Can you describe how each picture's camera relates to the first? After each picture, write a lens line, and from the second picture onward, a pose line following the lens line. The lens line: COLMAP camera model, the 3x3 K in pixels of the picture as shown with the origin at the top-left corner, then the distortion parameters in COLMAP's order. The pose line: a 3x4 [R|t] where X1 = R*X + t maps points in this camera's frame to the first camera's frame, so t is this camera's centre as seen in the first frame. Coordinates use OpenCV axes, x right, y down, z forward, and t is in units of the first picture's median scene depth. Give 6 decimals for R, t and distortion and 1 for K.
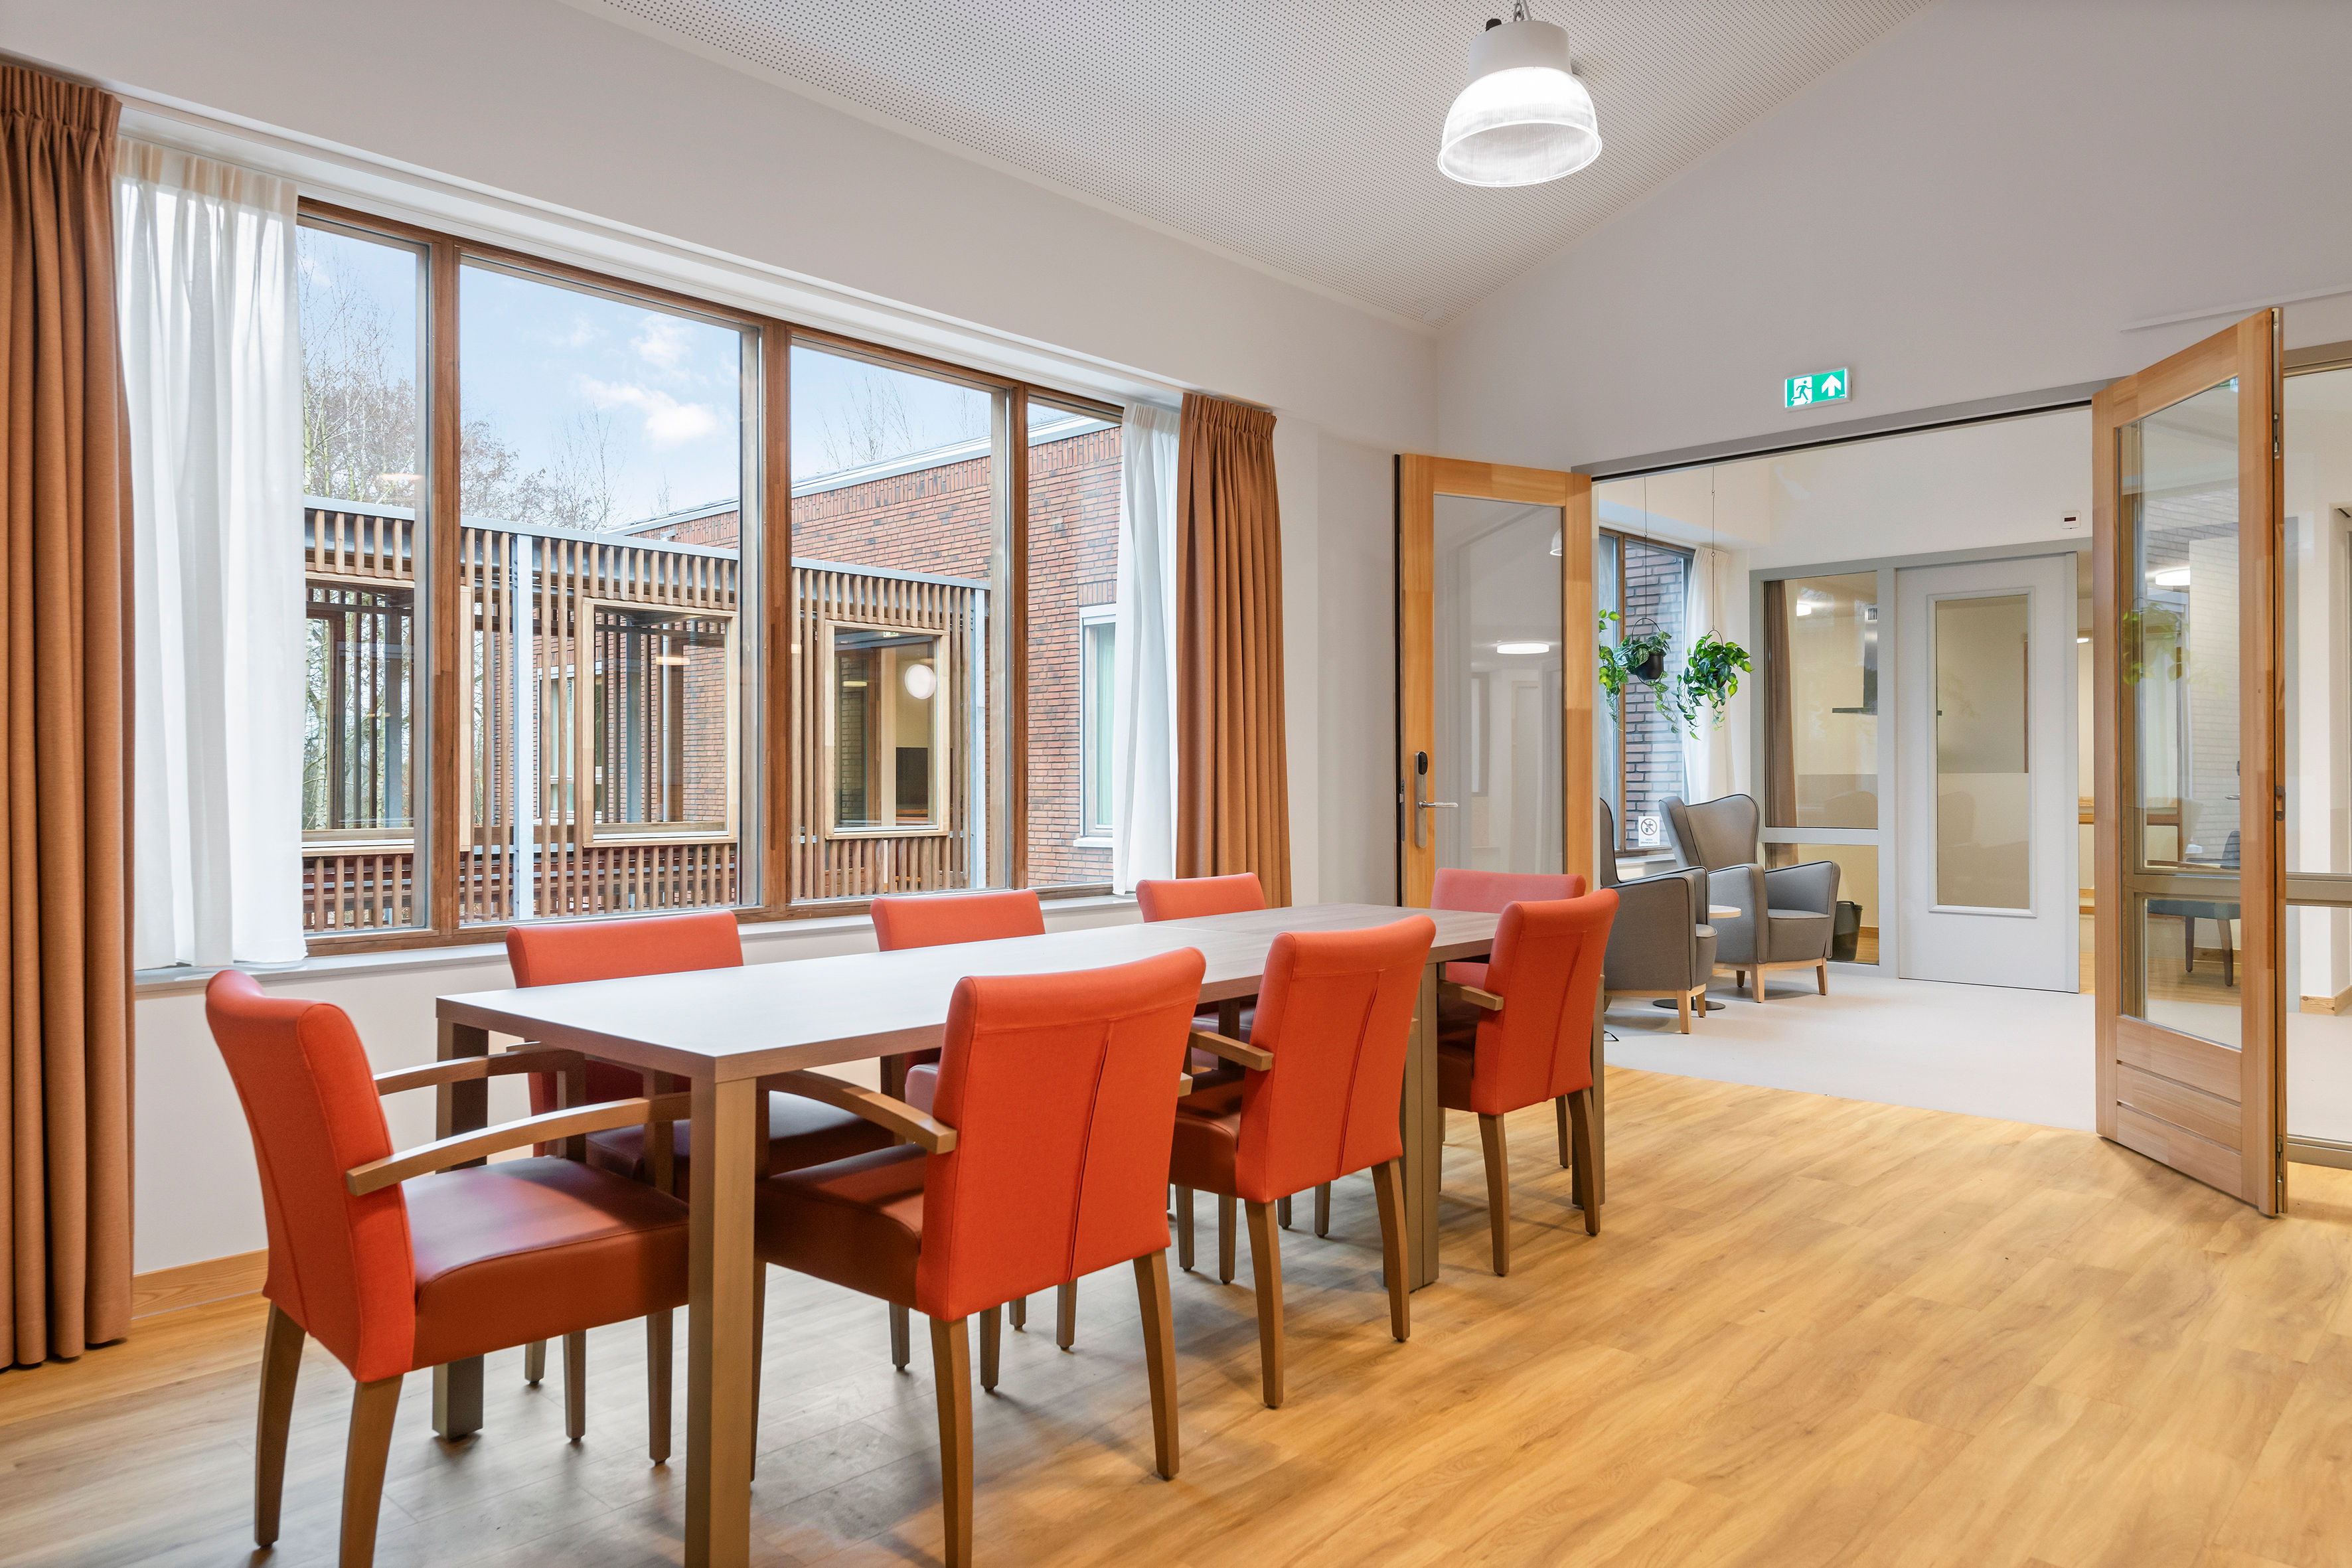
lens RADIAL K [[1530.3, 0, 1174.2], [0, 1530.3, 776.1], [0, 0, 1]] dist [0.030277, -0.001334]
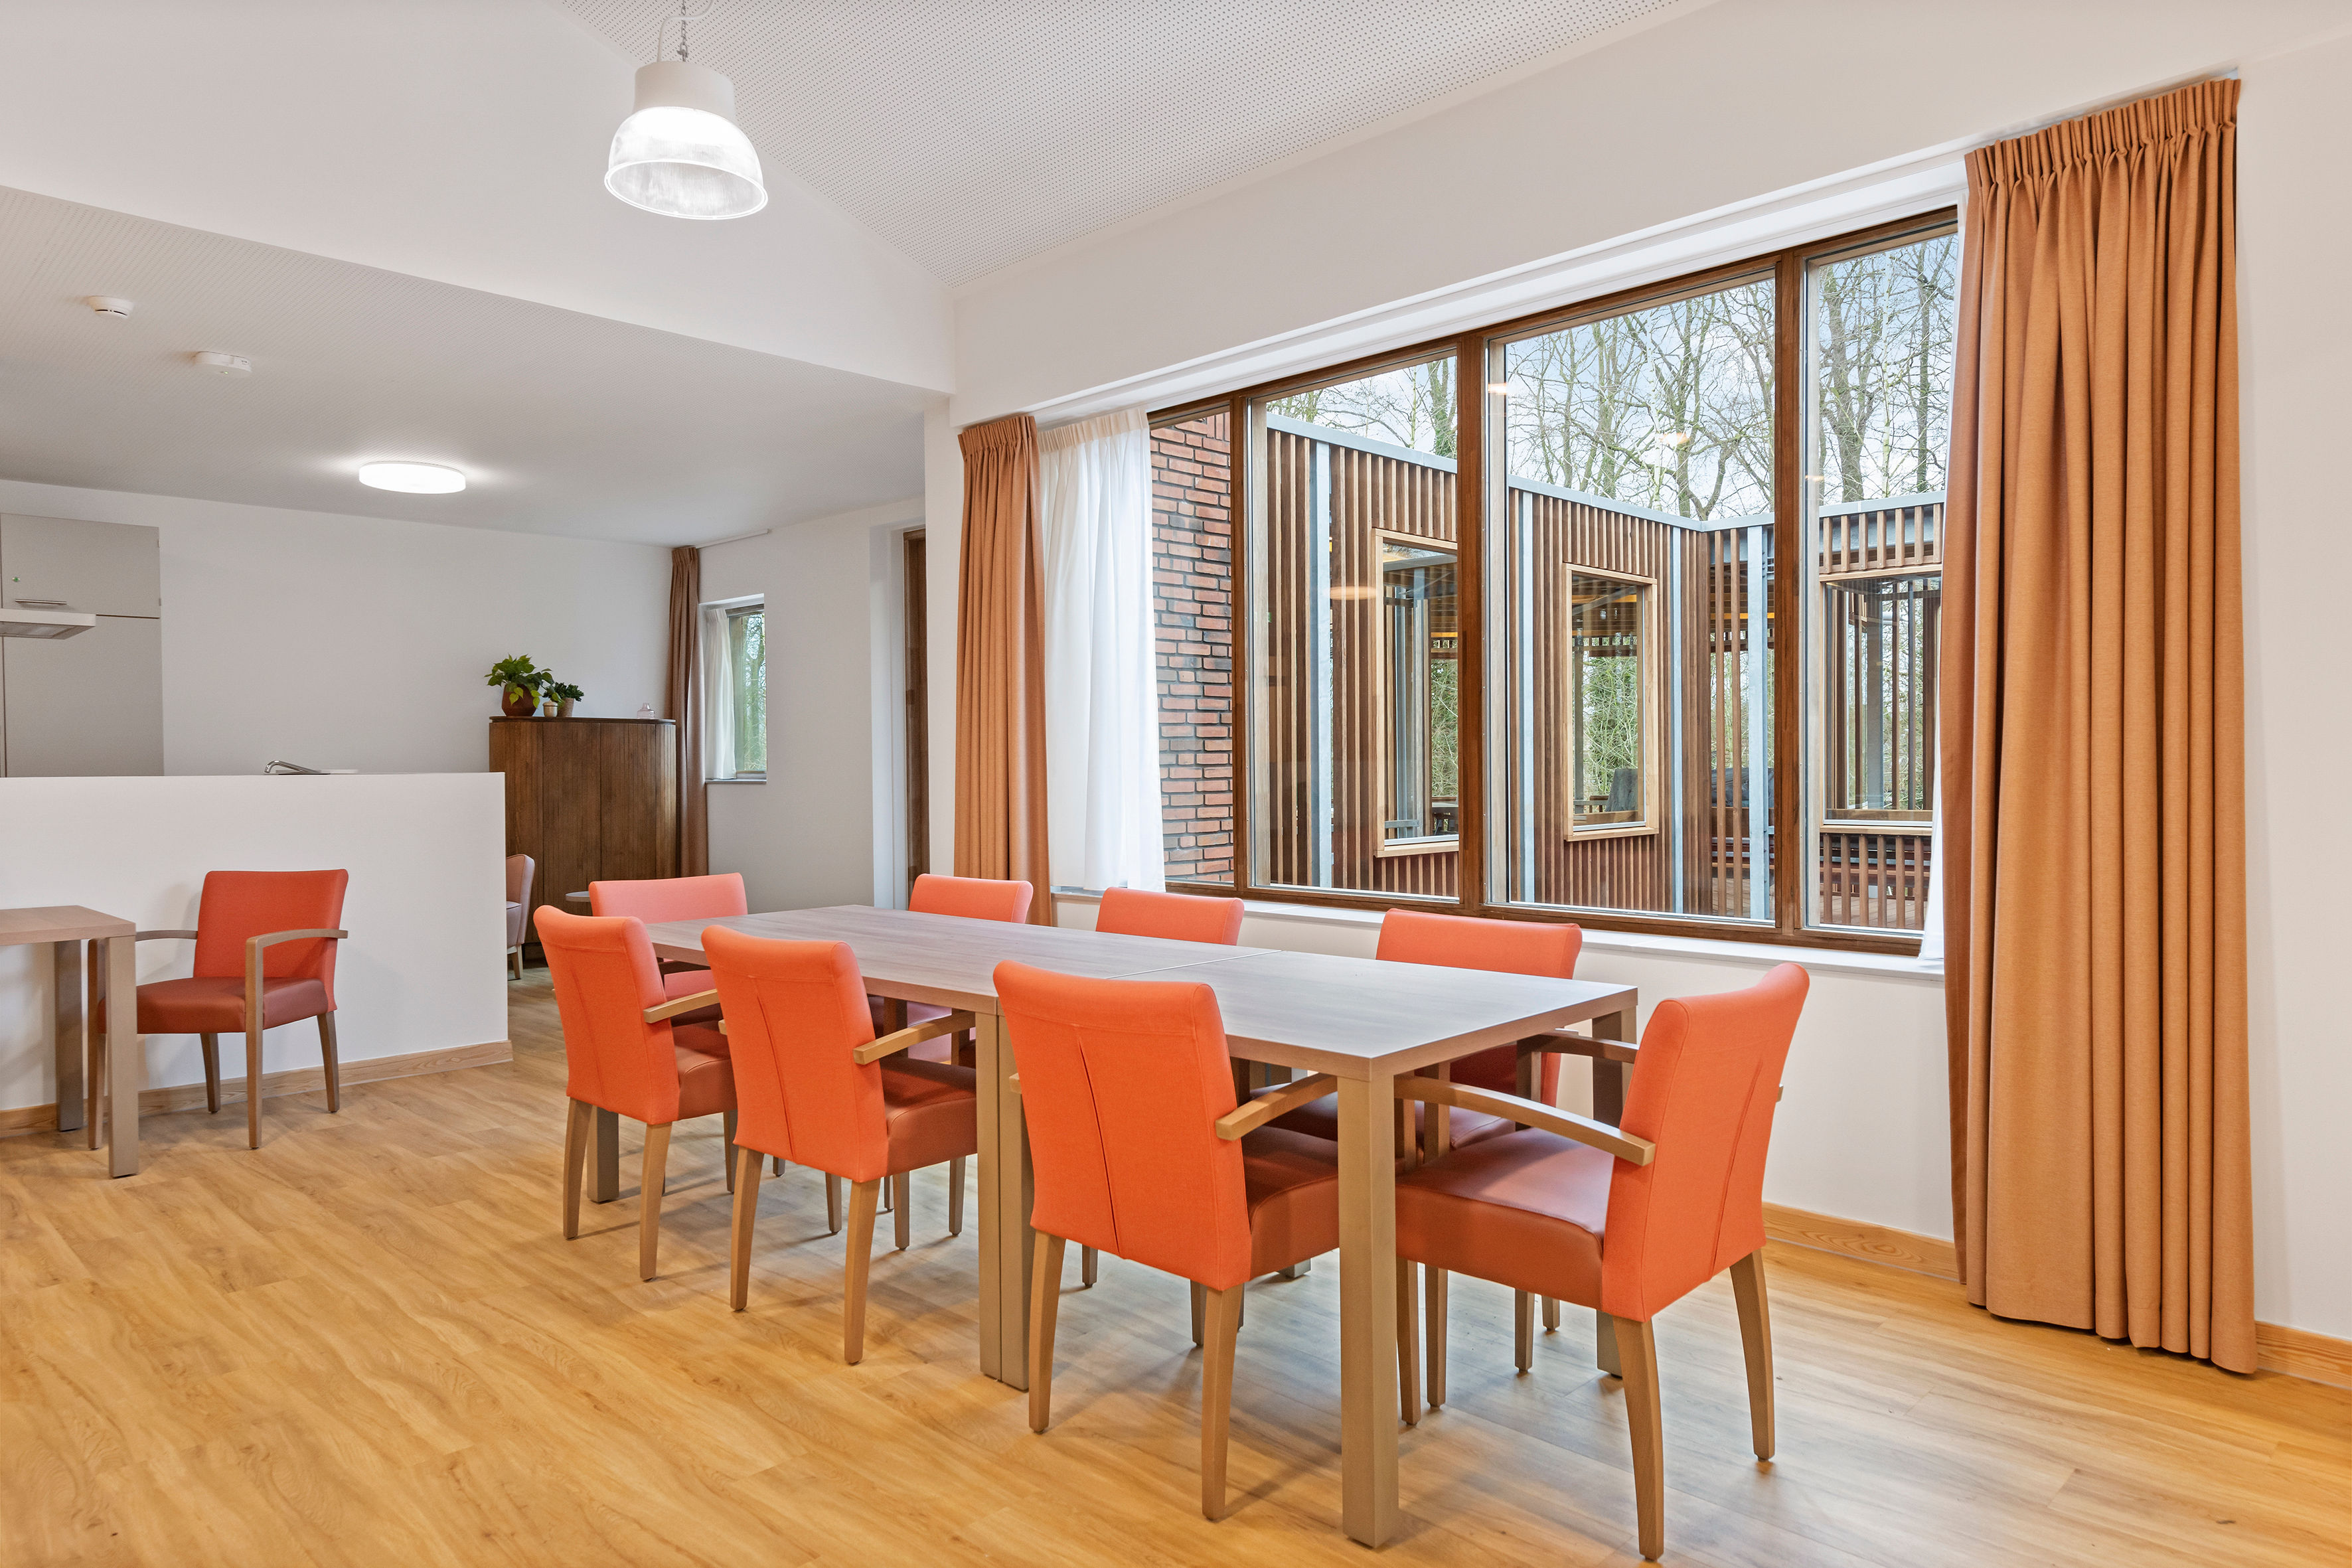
lens RADIAL K [[1446.2, 0, 1176.0], [0, 1446.2, 784.0], [0, 0, 1]] dist [0.025219, -0.015965]
pose [[-0.028579, 0.023911, -0.999306, 0.420139], [0.016613, 0.999587, 0.023442, -0.012583], [0.999453, -0.015931, -0.028964, 0.481511]]
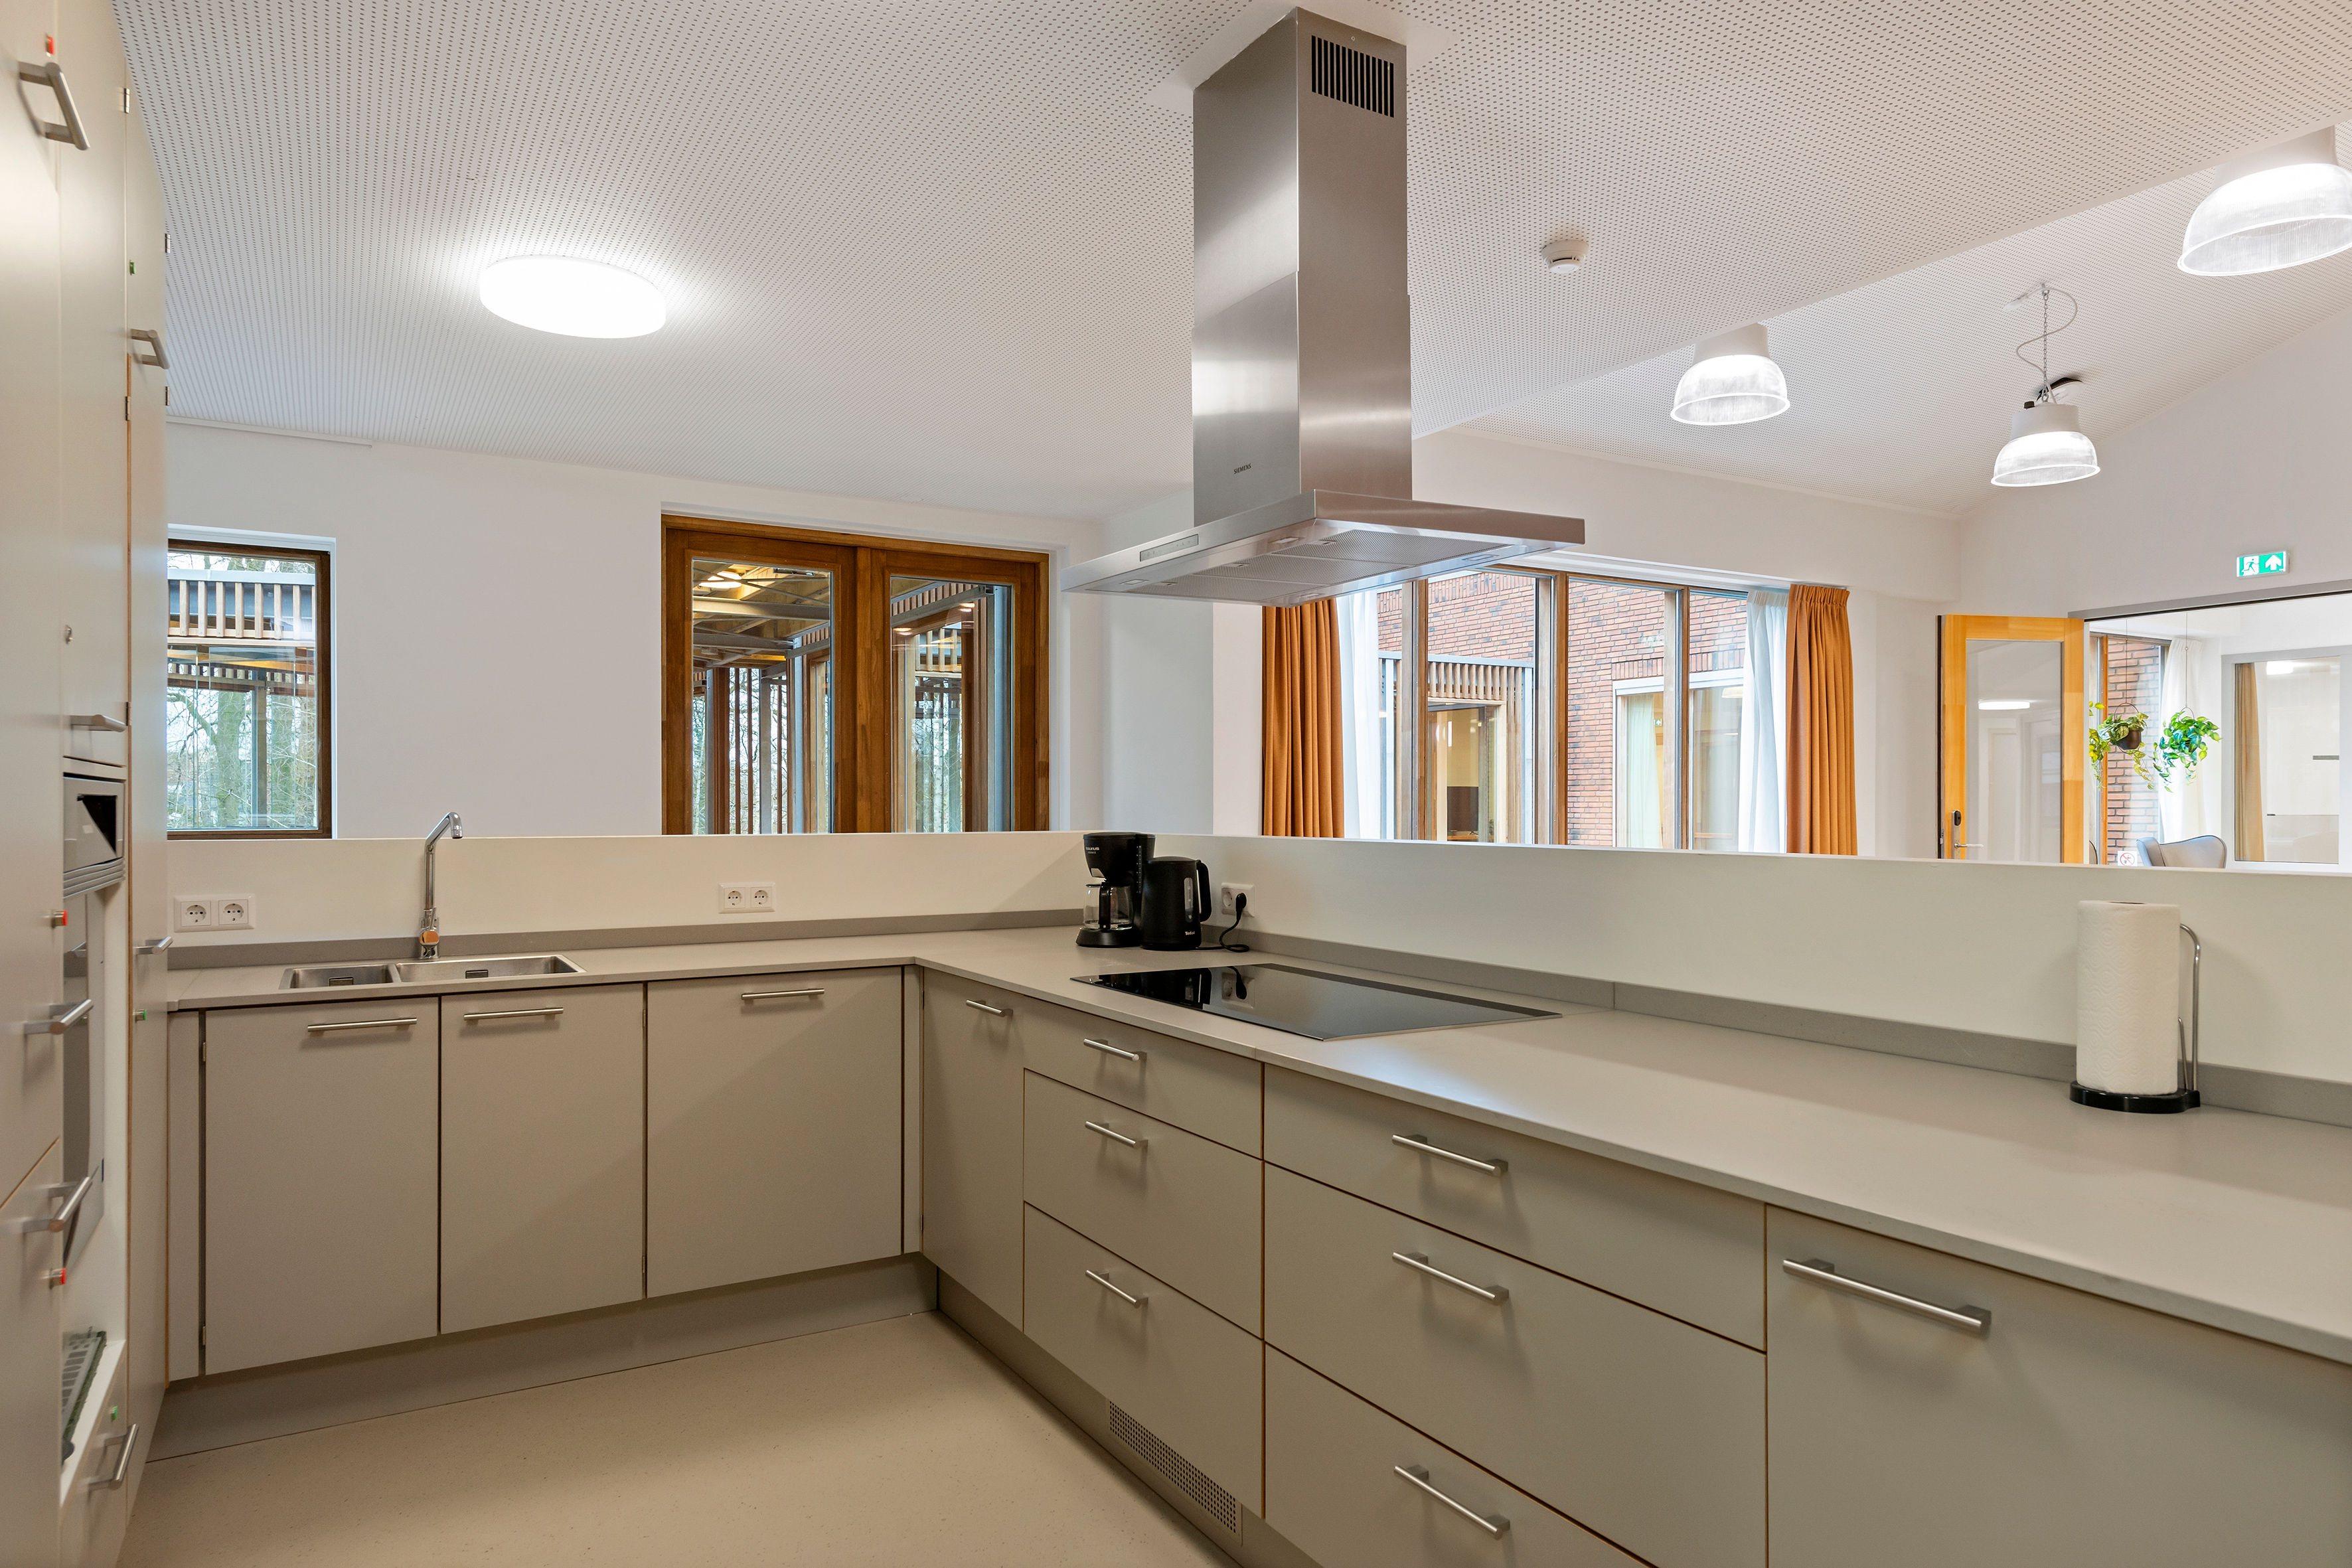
lens RADIAL K [[1415.0, 0, 1168.7], [0, 1415.0, 815.1], [0, 0, 1]] dist [0.003440, -0.000377]
pose [[0.957187, 0.003445, -0.289451, -0.130008], [-0.000435, 0.999945, 0.010462, -0.018804], [0.289471, -0.009888, 0.957136, -0.412766]]
